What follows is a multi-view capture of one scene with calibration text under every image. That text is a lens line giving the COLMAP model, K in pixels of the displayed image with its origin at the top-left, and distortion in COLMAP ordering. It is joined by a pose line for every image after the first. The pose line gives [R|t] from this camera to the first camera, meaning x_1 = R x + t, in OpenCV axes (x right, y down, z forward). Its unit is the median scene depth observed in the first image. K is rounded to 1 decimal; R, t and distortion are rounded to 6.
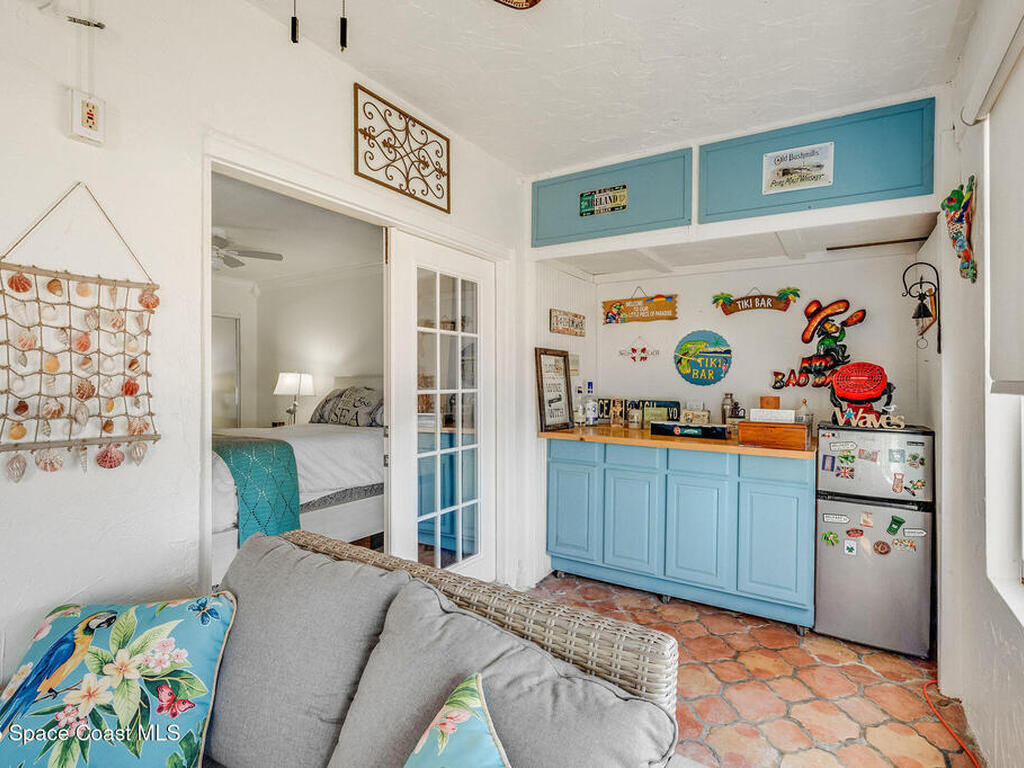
lens RADIAL K [[531.6, 0, 512.4], [0, 531.6, 382.0], [0, 0, 1]] dist [0.001771, 0.000707]
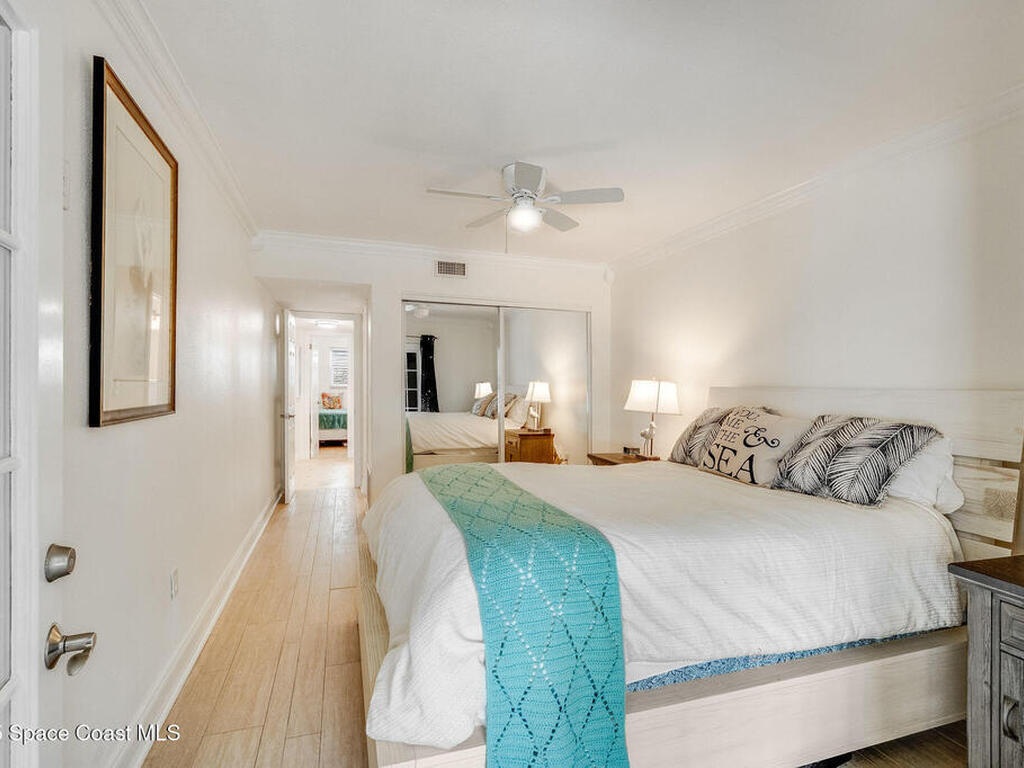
lens RADIAL K [[519.7, 0, 514.4], [0, 519.7, 375.7], [0, 0, 1]] dist [0.000076, -0.001234]
pose [[0.775722, -0.001921, -0.631072, -0.218758], [-0.008998, 0.999860, -0.014104, -0.021974], [0.631011, 0.016619, 0.775596, 0.656789]]
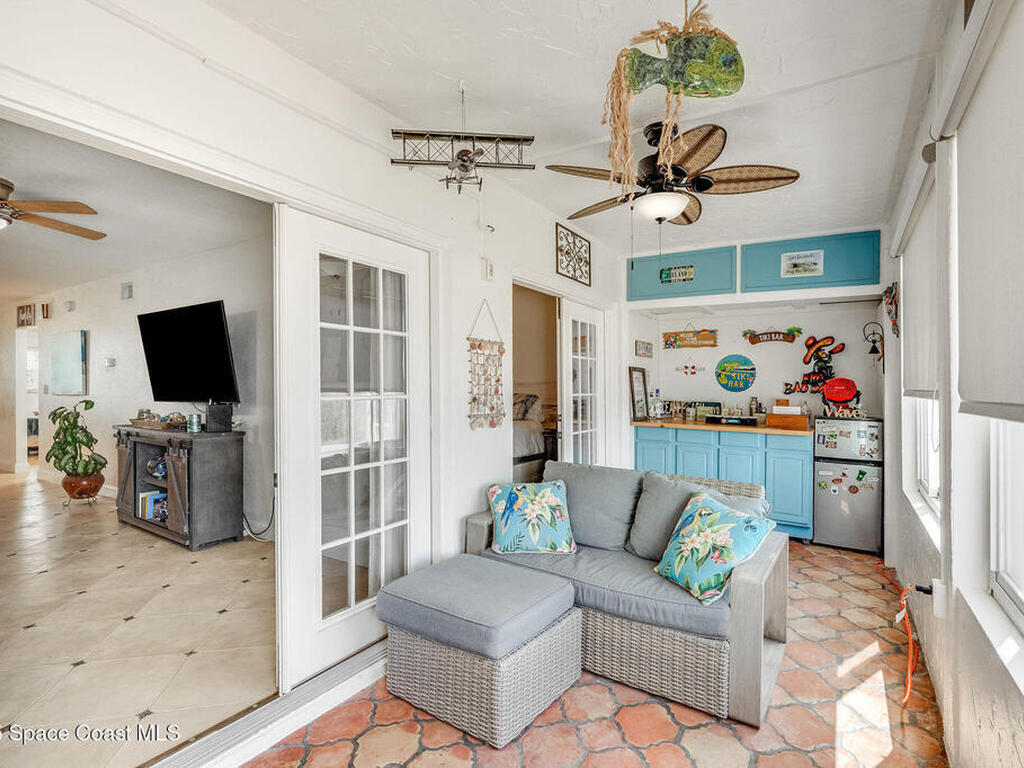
lens RADIAL K [[519.7, 0, 509.5], [0, 519.7, 380.2], [0, 0, 1]] dist [0.000076, -0.001234]
pose [[0.999982, 0.004641, -0.003788, -0.324984], [-0.004697, 0.999877, -0.014933, -0.001297], [0.003718, 0.014950, 0.999881, -0.546696]]
